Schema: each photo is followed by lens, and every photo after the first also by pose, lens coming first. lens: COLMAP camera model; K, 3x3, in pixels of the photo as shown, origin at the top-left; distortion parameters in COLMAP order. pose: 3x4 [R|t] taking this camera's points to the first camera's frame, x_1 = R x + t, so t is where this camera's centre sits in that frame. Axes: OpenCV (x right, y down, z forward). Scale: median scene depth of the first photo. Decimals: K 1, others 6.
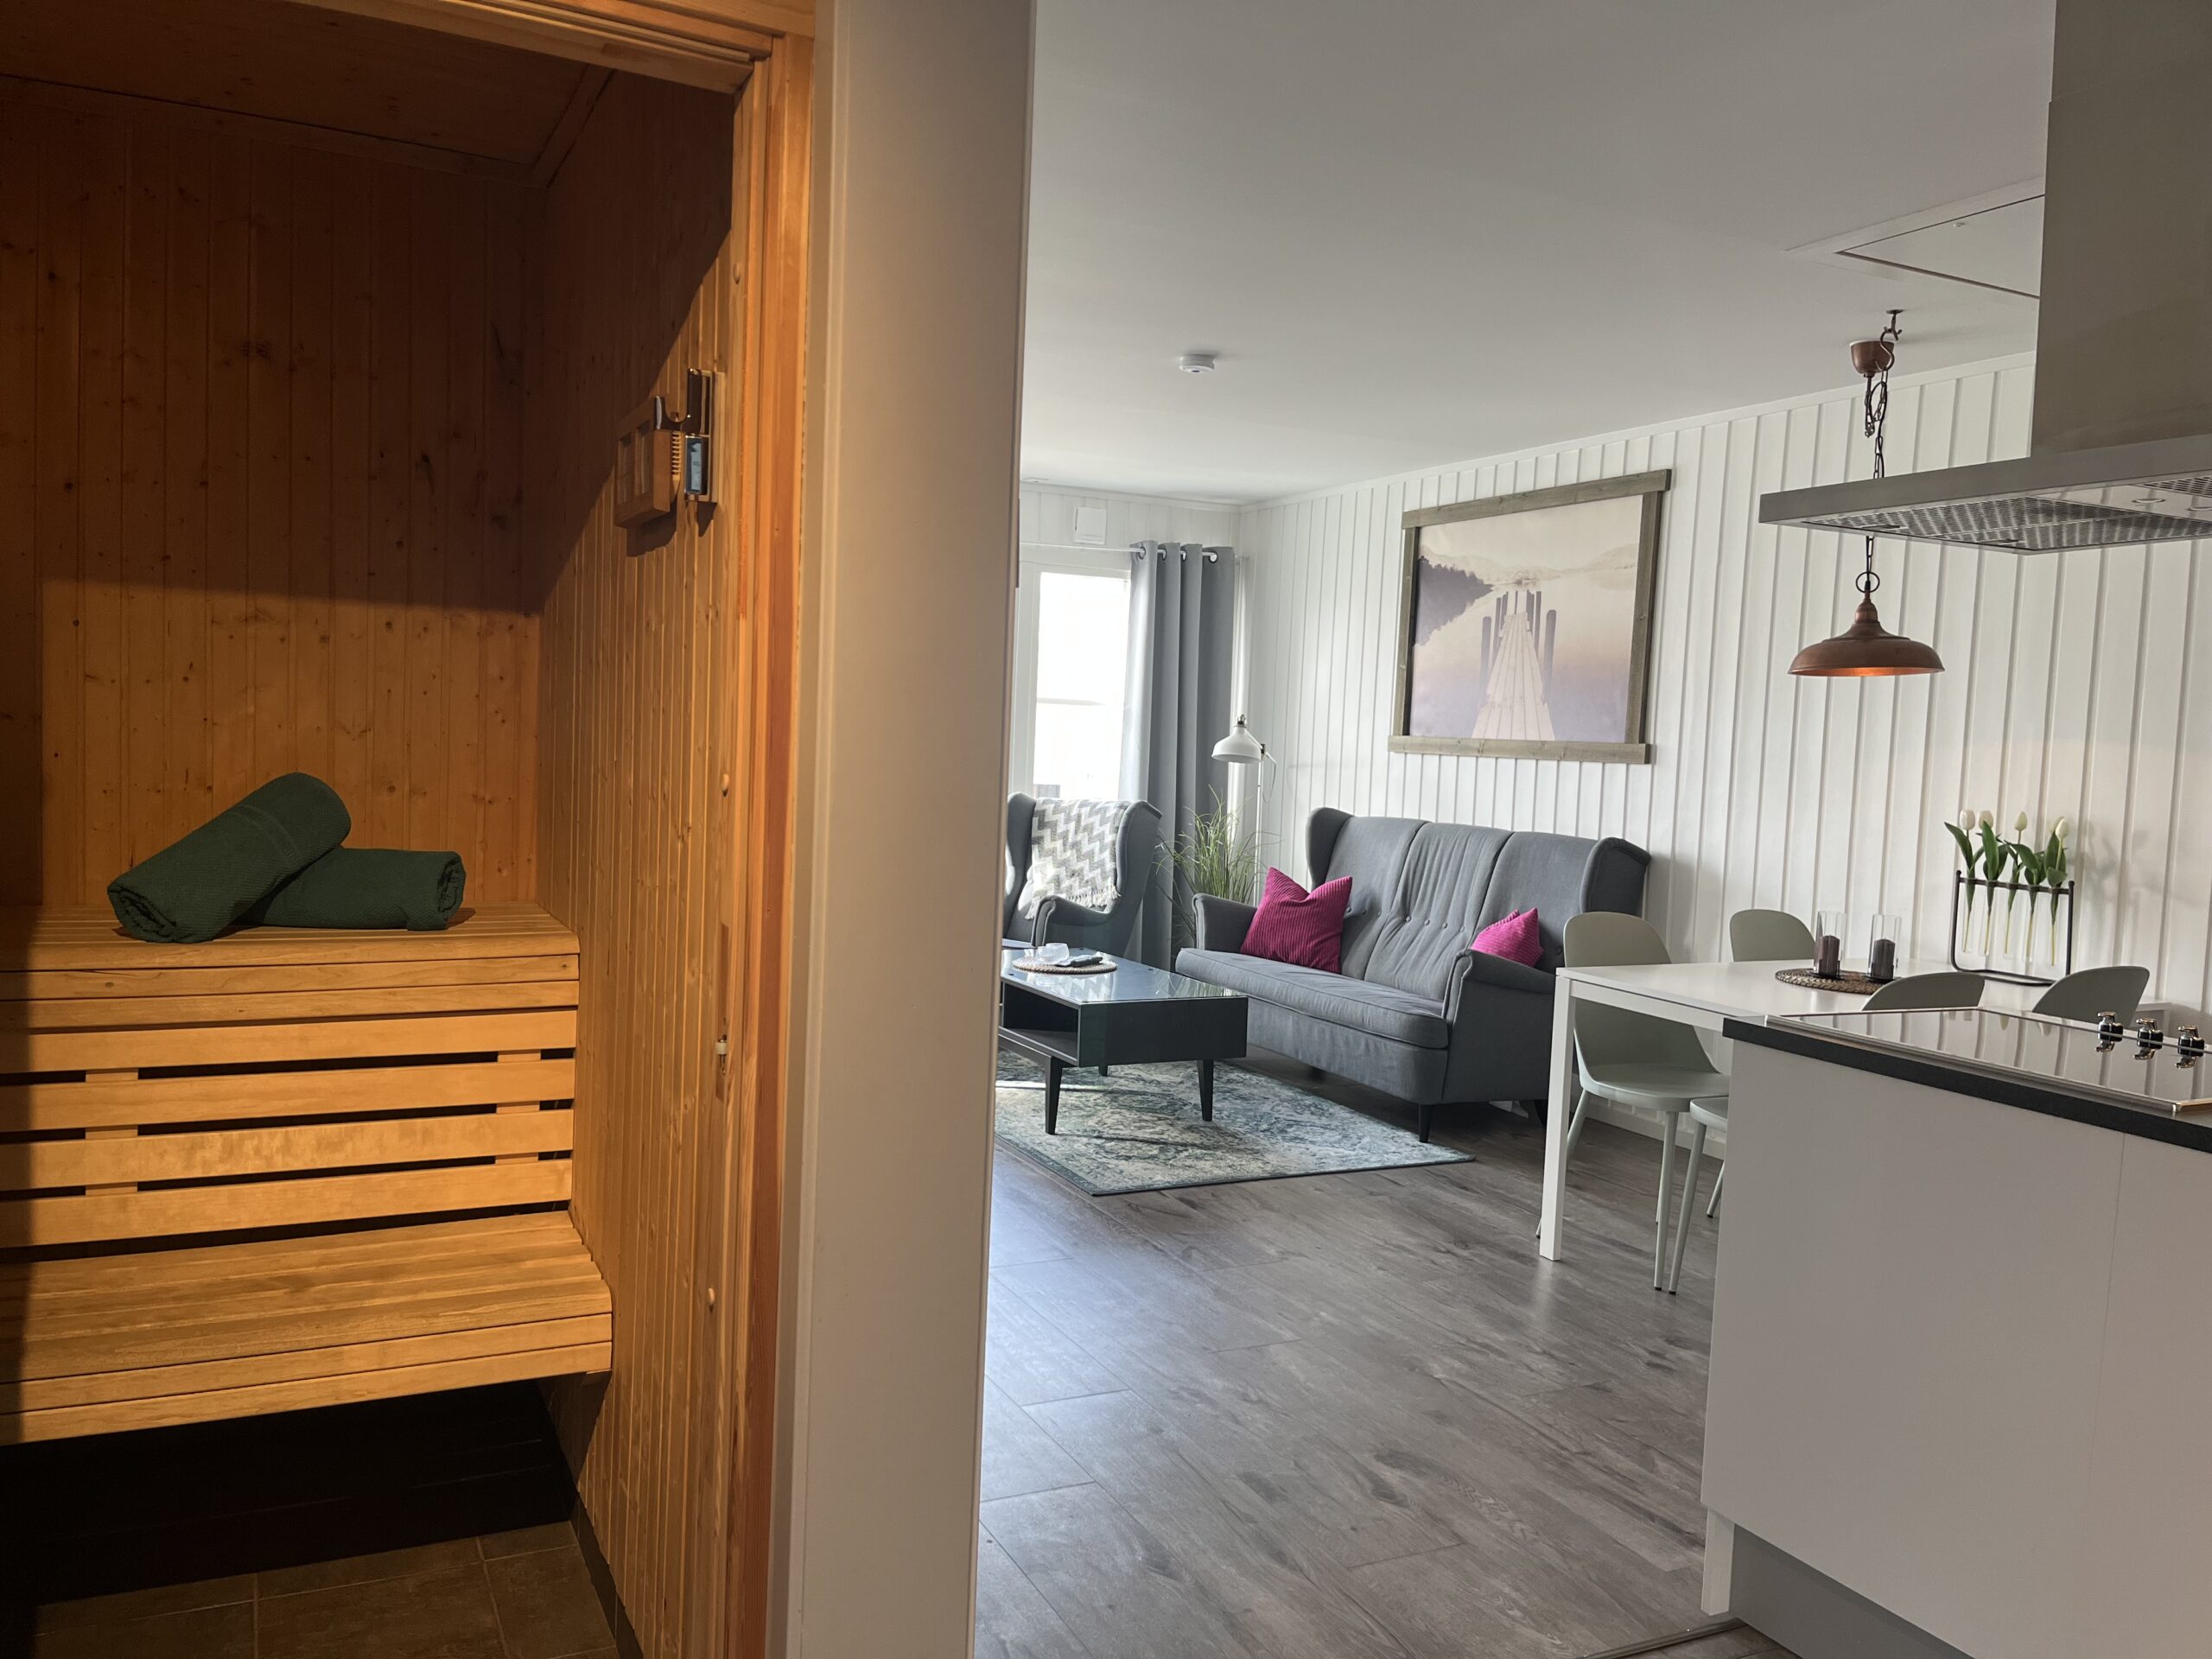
lens RADIAL K [[1677.2, 0, 1068.9], [0, 1677.2, 833.8], [0, 0, 1]] dist [0.098647, -0.156162]
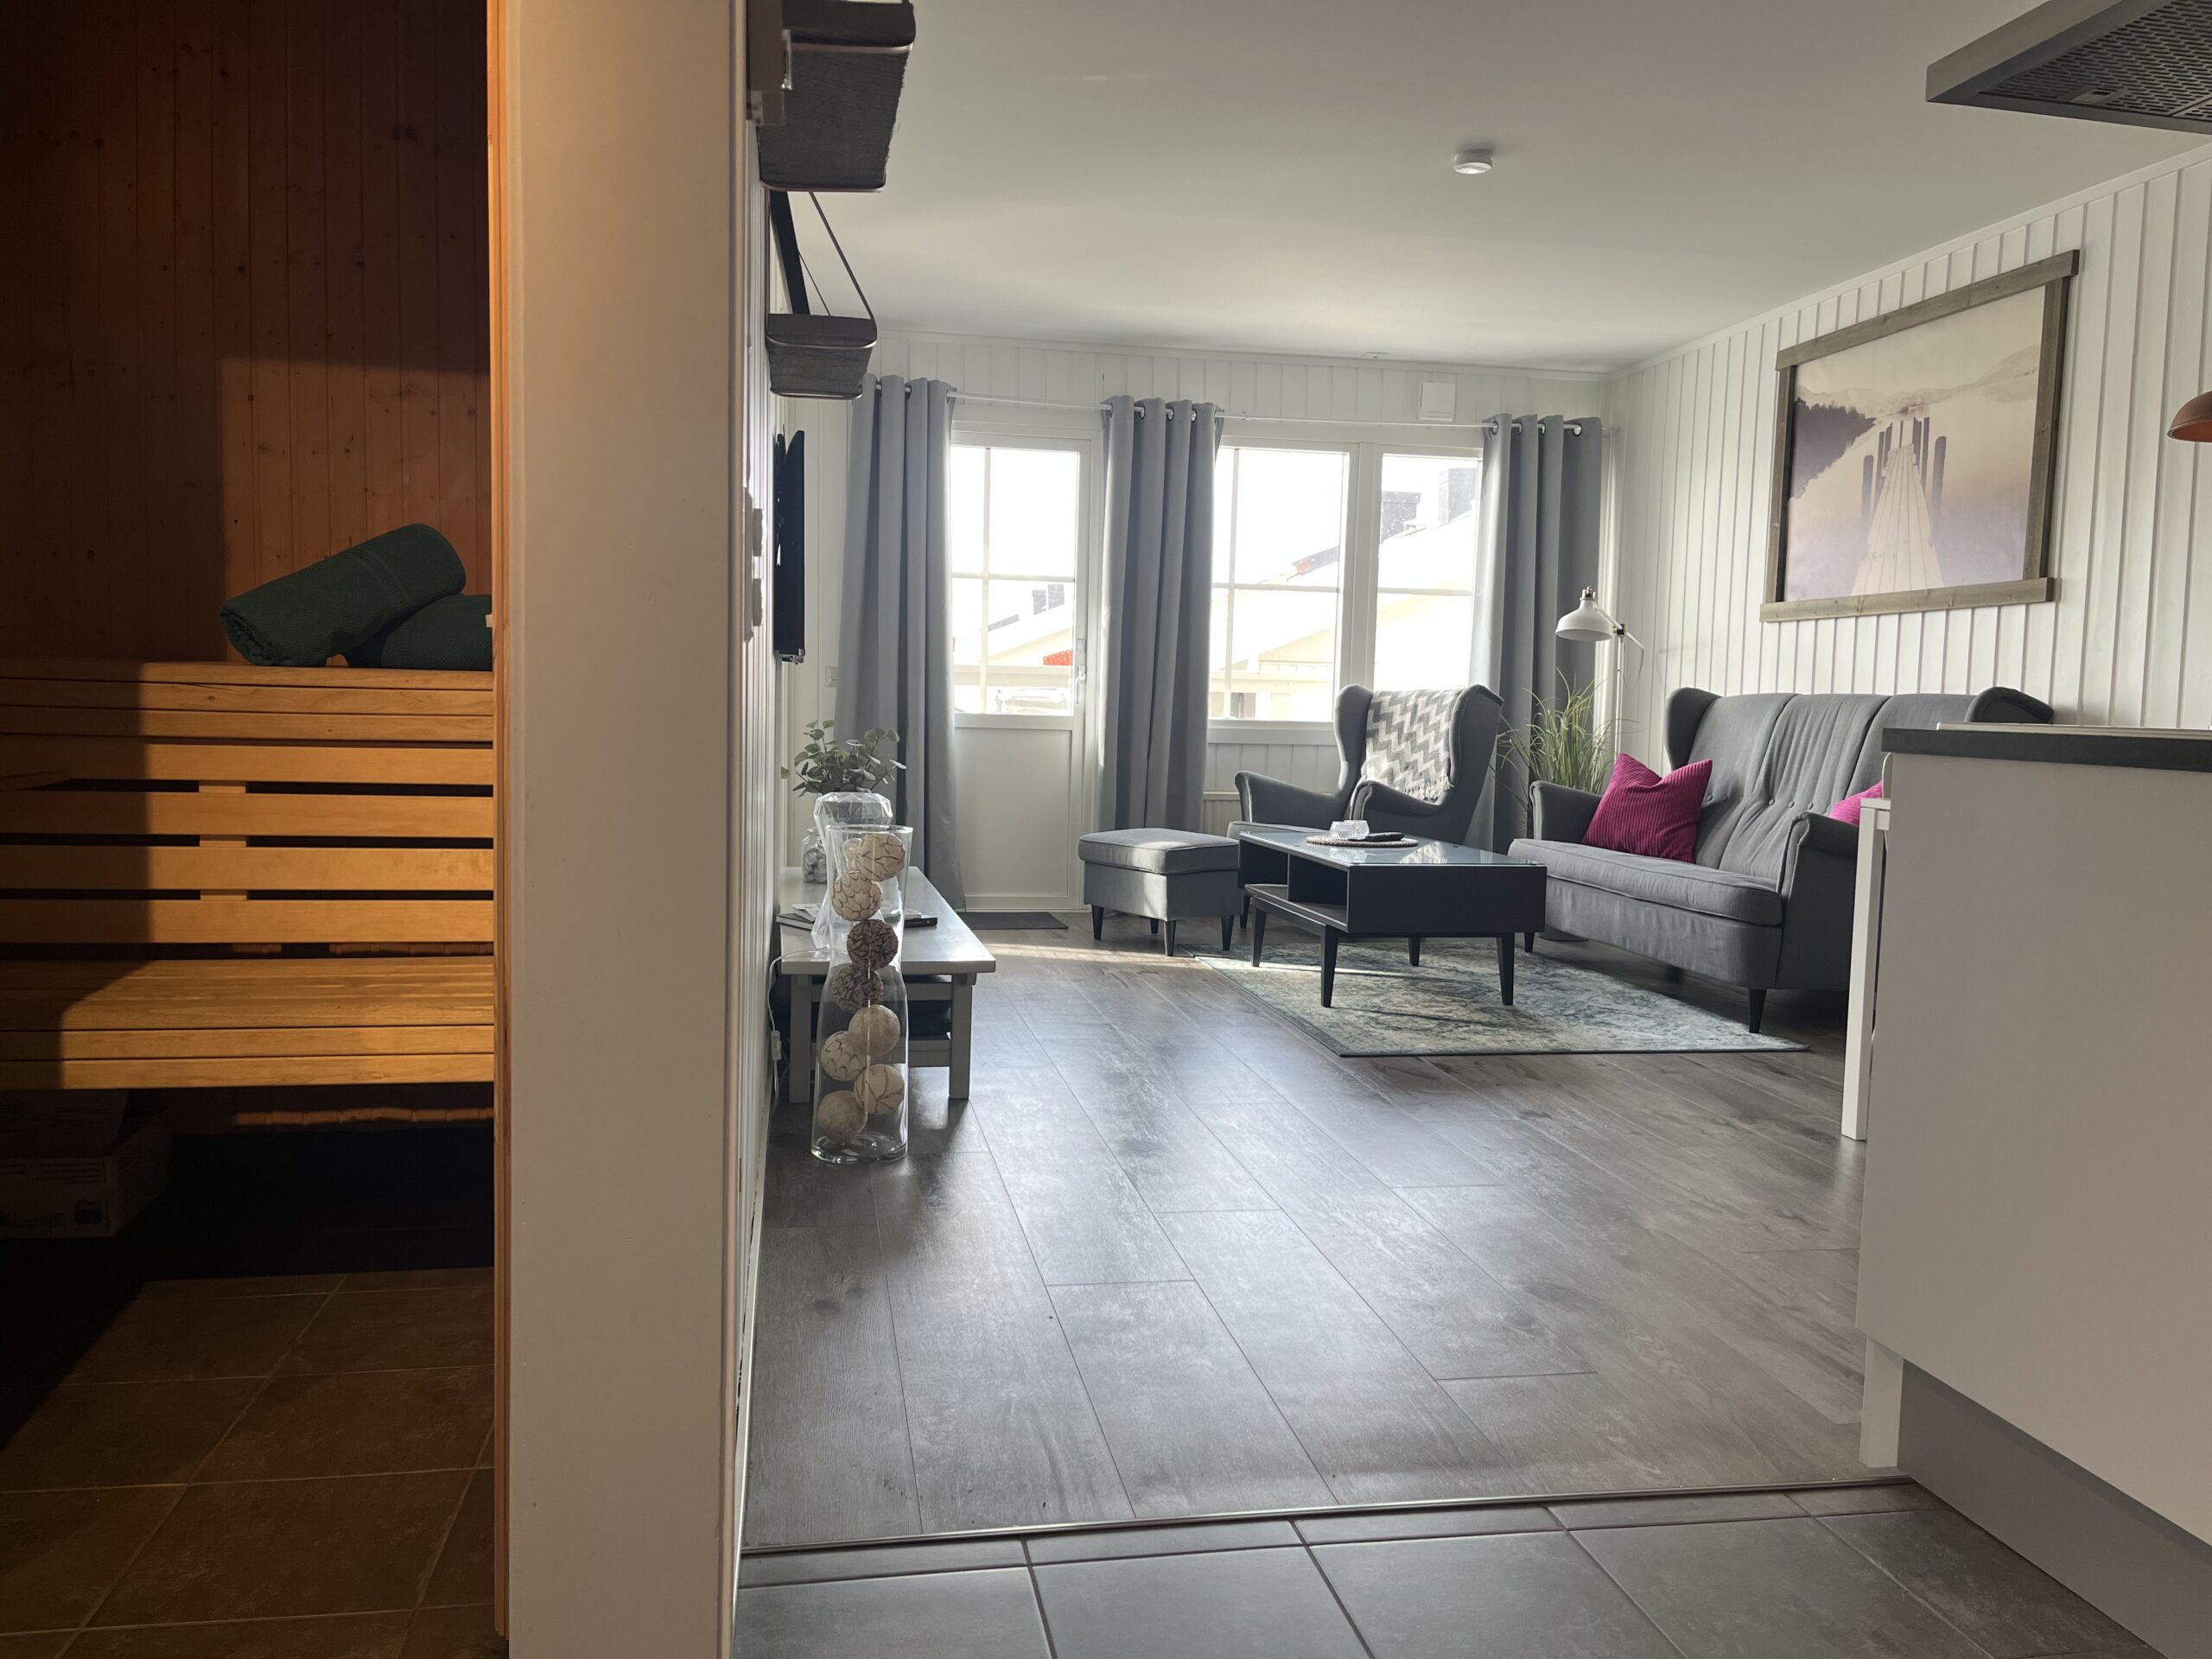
lens RADIAL K [[1662.0, 0, 1106.0], [0, 1662.0, 829.5], [0, 0, 1]] dist [0.068010, -0.072234]
pose [[0.962579, 0.004519, -0.270965, 0.110225], [-0.004667, 0.999989, 0.000097, 0.070699], [0.270963, 0.001171, 0.962589, 0.057440]]
